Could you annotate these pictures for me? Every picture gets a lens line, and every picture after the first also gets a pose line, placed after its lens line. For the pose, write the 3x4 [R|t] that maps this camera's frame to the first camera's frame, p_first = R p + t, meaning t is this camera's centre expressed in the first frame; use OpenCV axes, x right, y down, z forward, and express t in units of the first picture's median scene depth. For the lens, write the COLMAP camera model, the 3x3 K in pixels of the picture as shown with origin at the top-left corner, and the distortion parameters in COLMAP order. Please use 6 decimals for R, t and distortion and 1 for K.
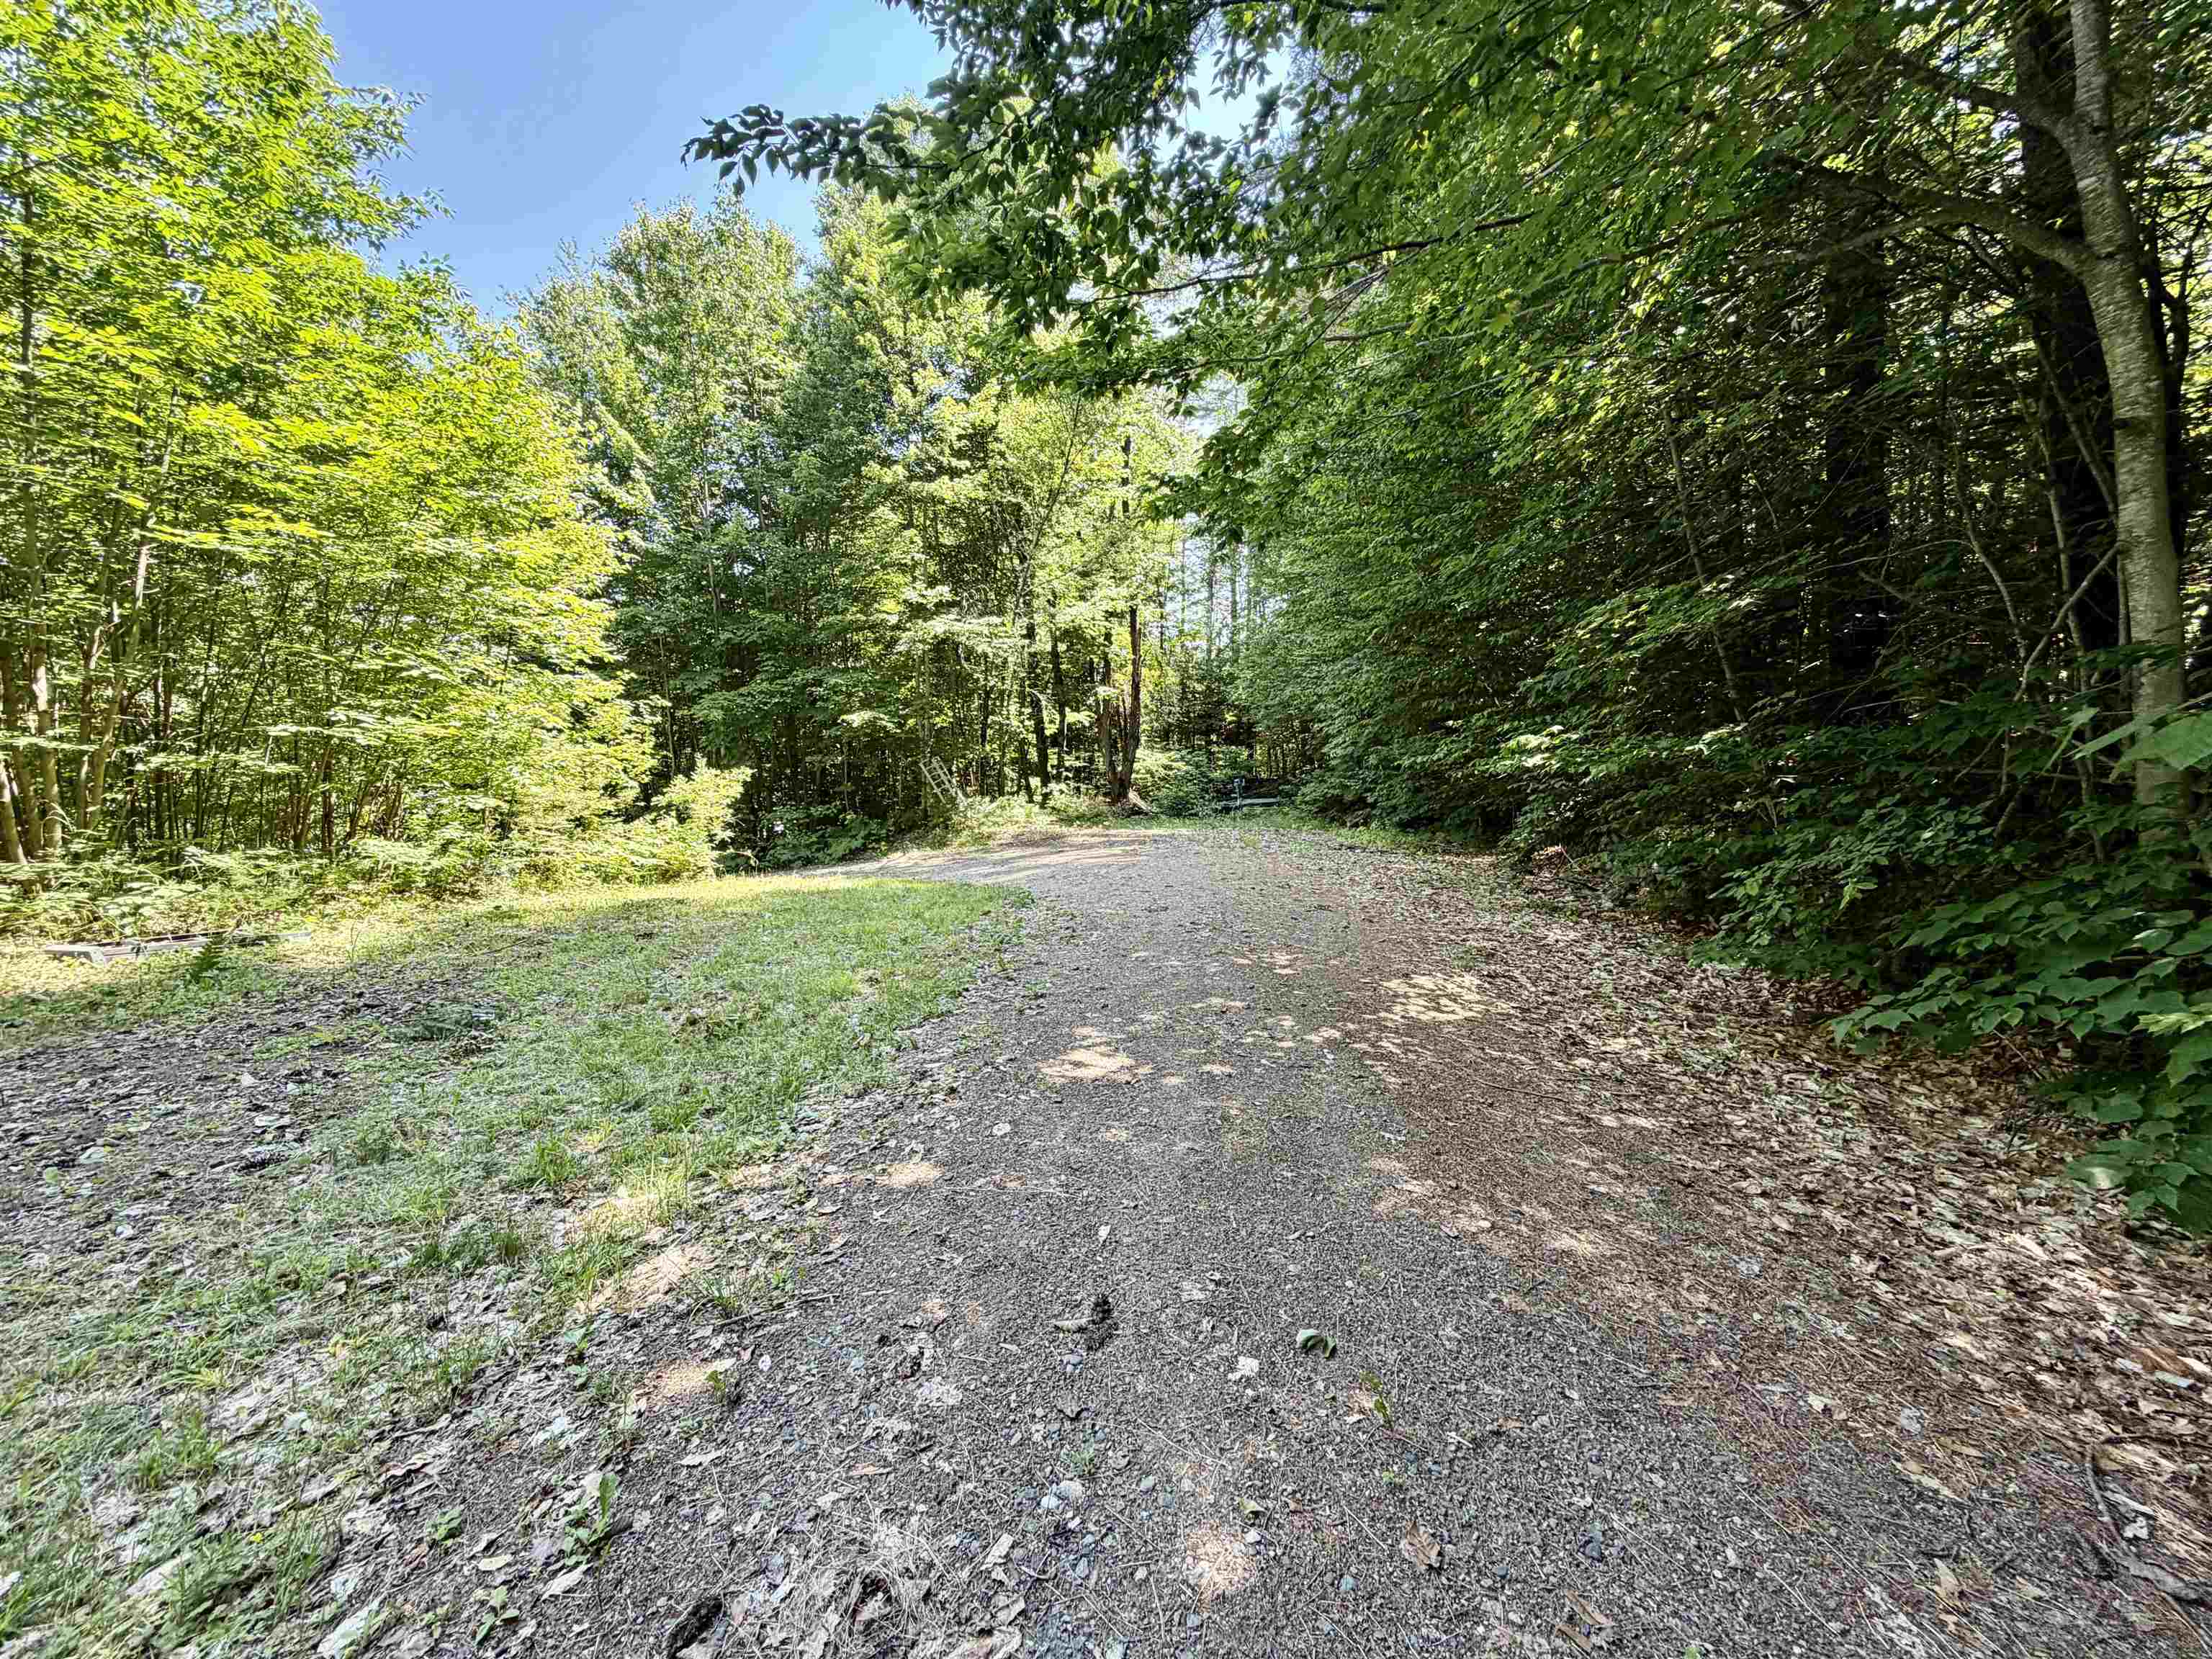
lens RADIAL K [[880.6, 0, 1106.0], [0, 880.6, 827.8], [0, 0, 1]] dist [-0.001290, 0.000370]
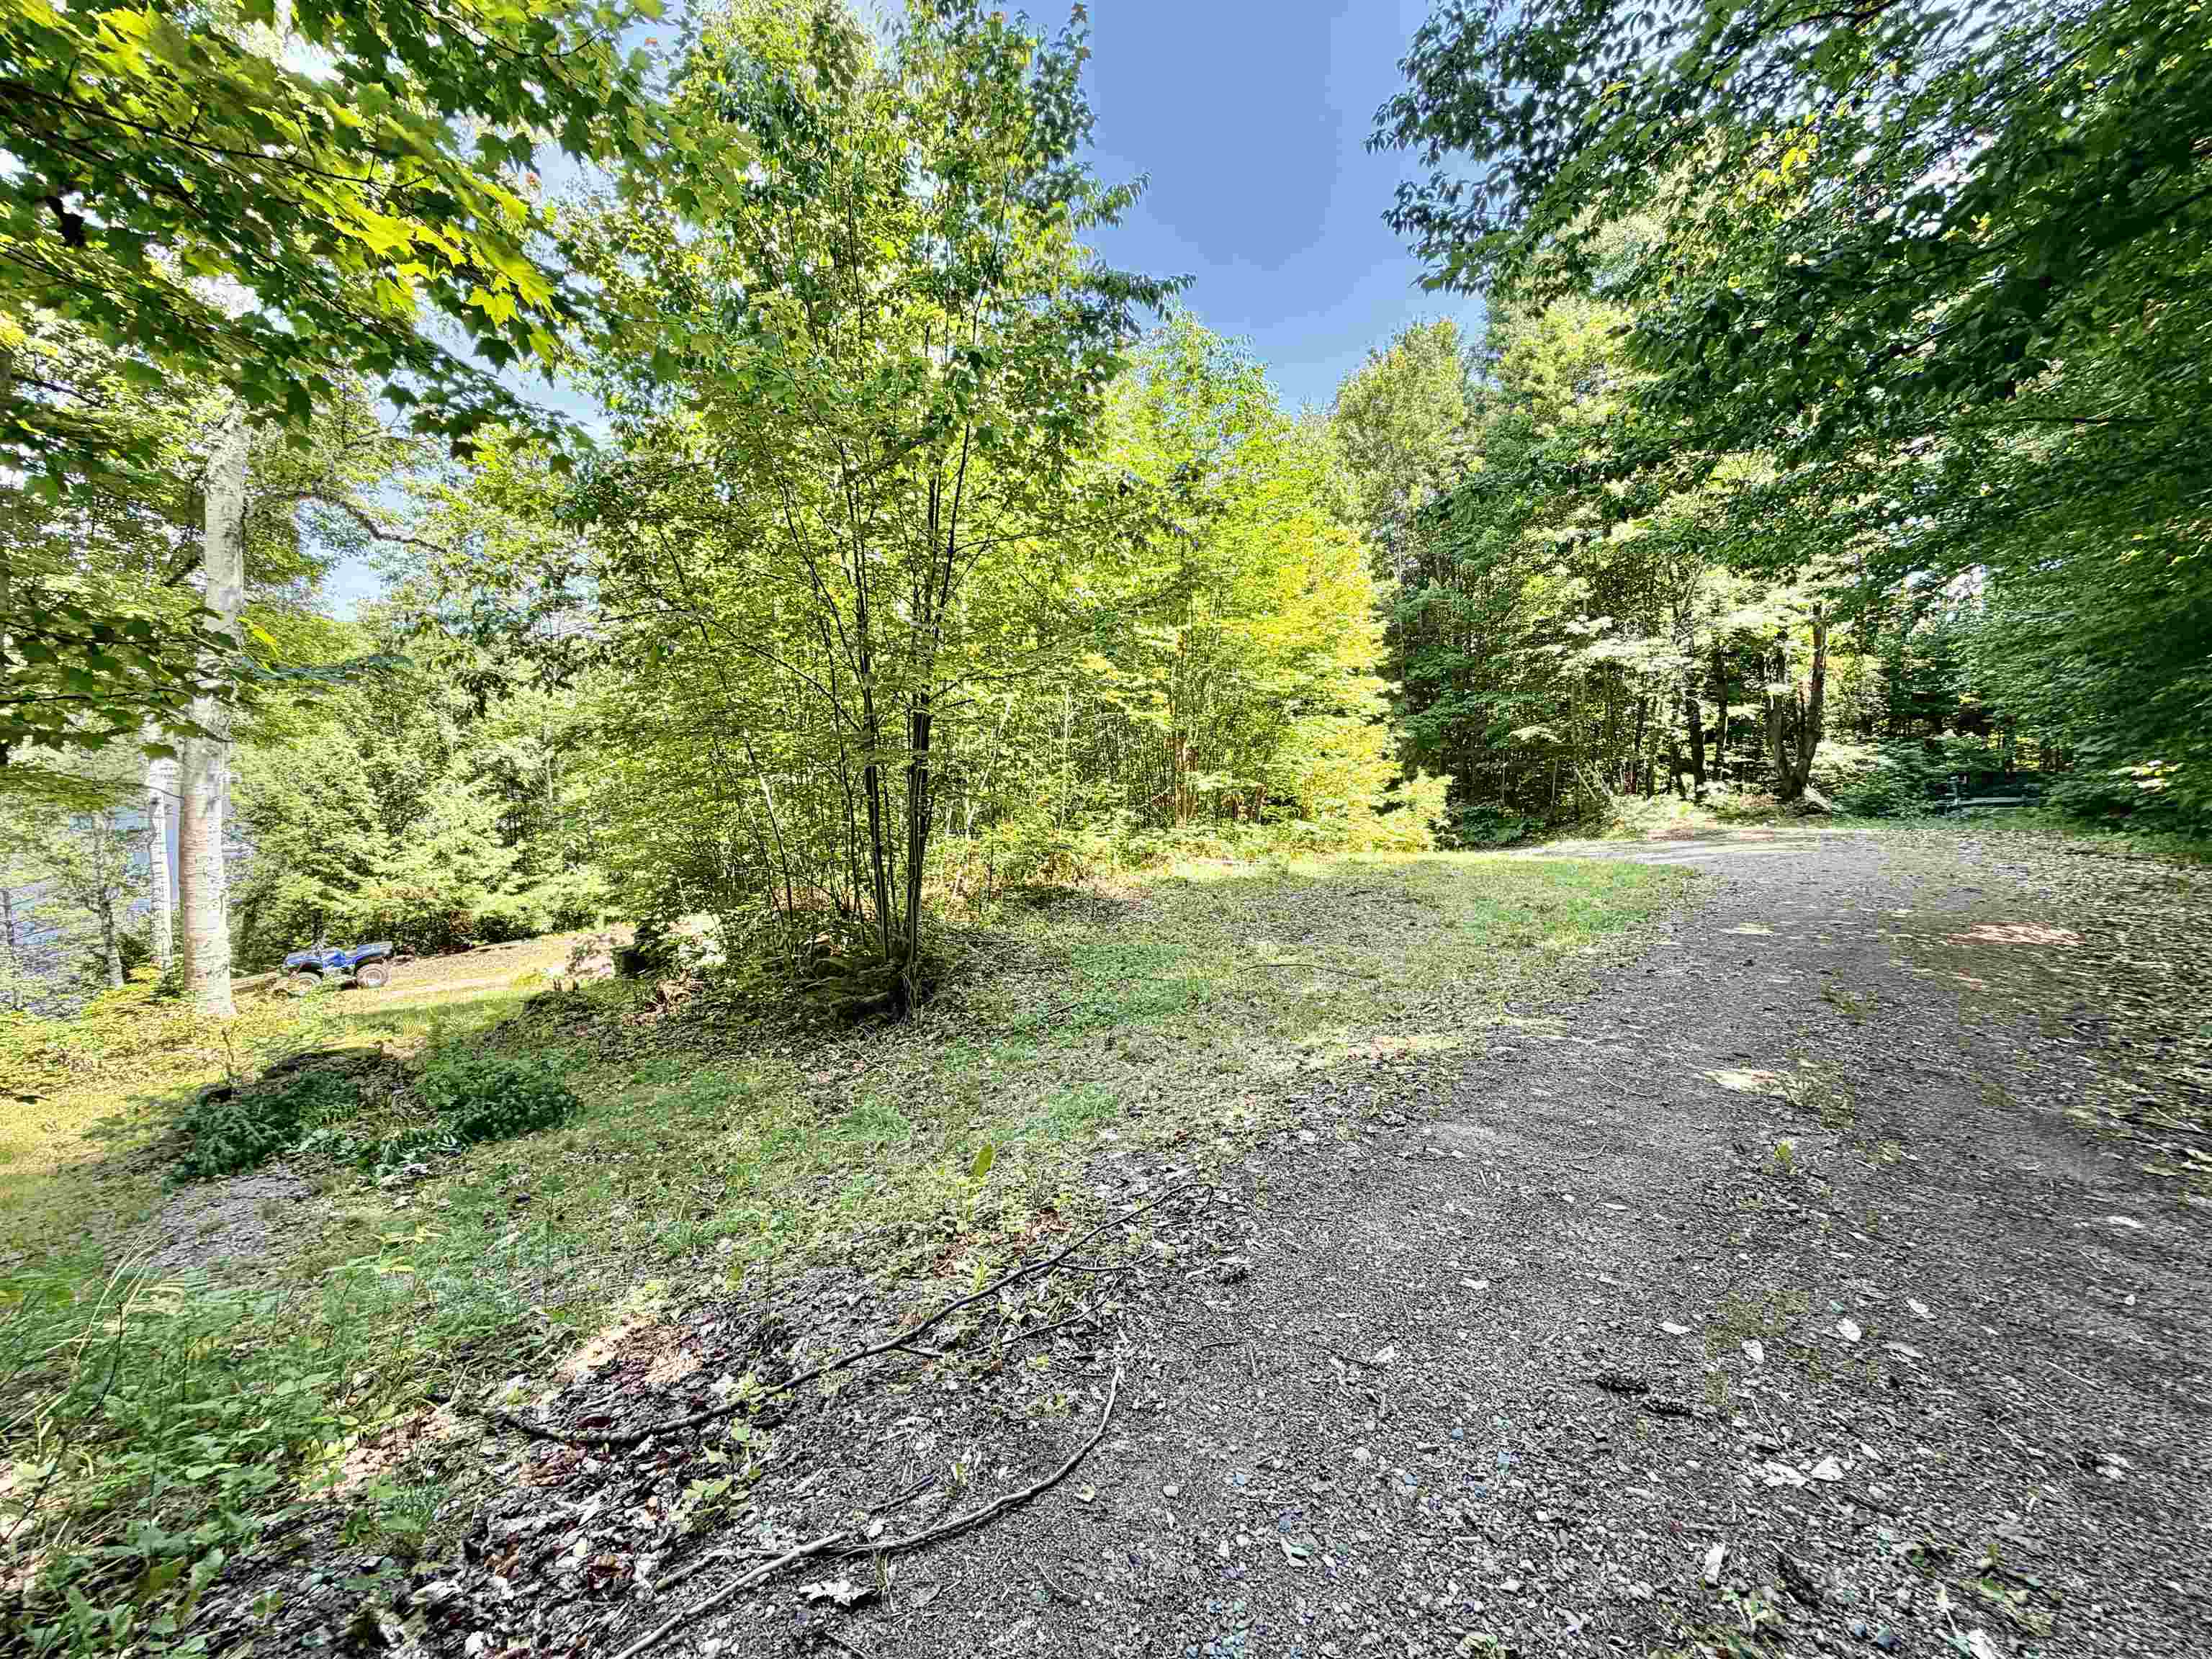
lens RADIAL K [[880.6, 0, 1102.1], [0, 880.6, 824.7], [0, 0, 1]] dist [-0.001290, 0.000370]
pose [[0.792188, 0.026776, -0.609690, 0.005763], [-0.022627, 0.999639, 0.014502, 0.001214], [0.609858, 0.002307, 0.792507, -0.256082]]
